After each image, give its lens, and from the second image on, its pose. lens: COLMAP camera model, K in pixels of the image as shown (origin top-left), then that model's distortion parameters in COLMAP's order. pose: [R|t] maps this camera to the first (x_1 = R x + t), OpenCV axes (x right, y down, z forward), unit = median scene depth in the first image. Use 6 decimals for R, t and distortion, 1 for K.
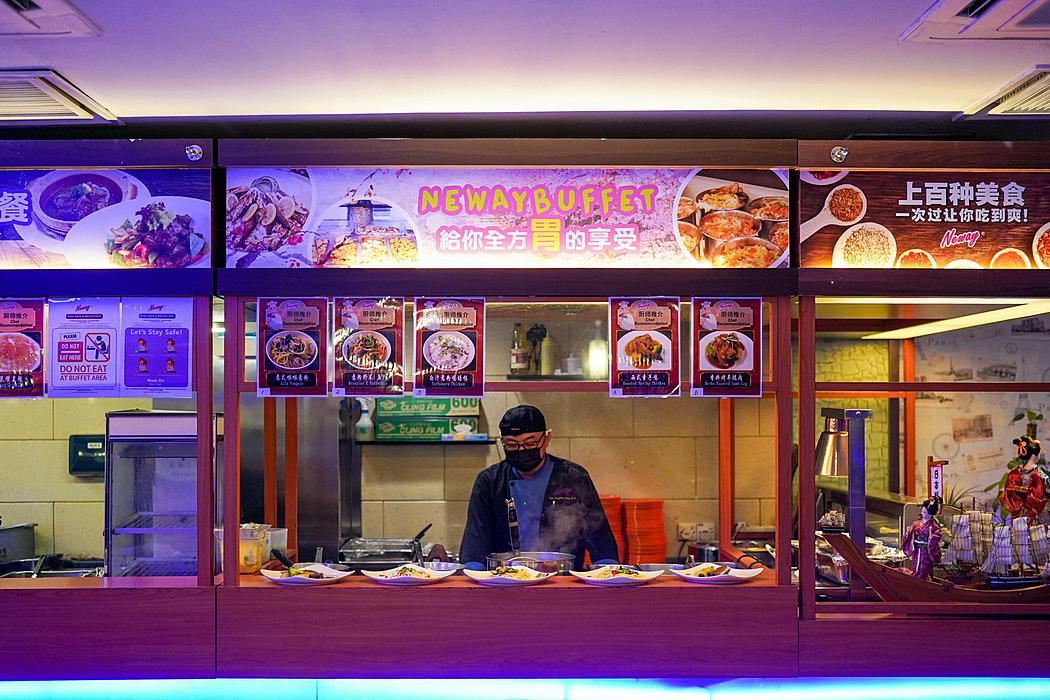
lens RADIAL K [[1297.4, 0, 526.9], [0, 1297.4, 406.0], [0, 0, 1]] dist [-0.002805, 0.024351]
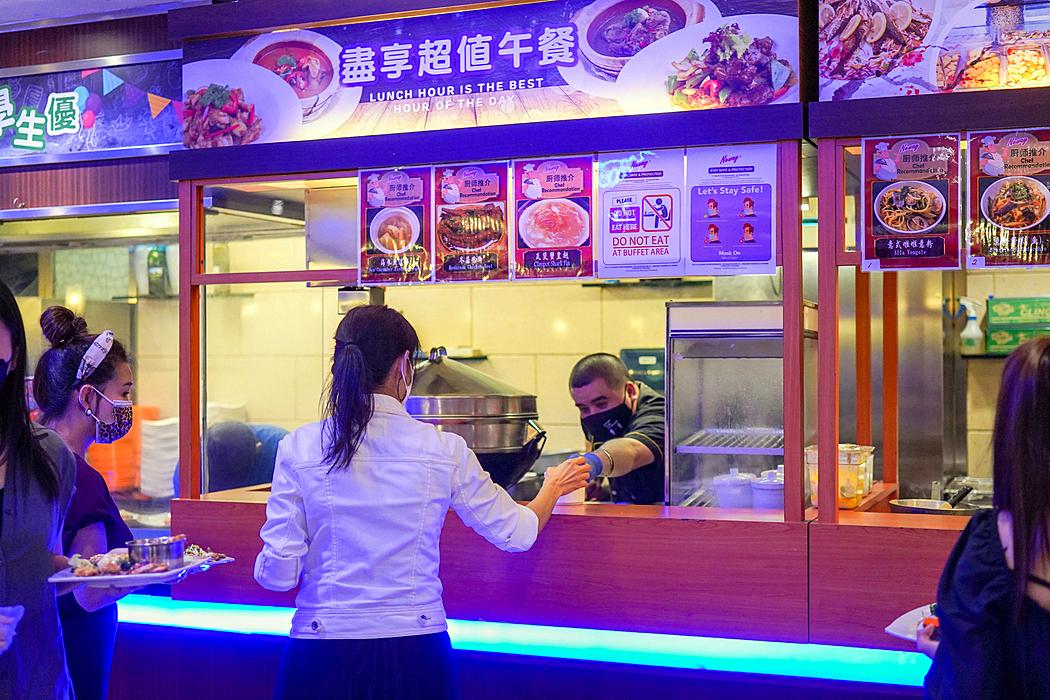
lens RADIAL K [[1297.4, 0, 526.9], [0, 1297.4, 406.0], [0, 0, 1]] dist [-0.002805, 0.024351]
pose [[0.919182, 0.004729, -0.393805, -0.090641], [0.008107, 0.999489, 0.030924, 0.045134], [0.393750, -0.031618, 0.918674, 0.235768]]
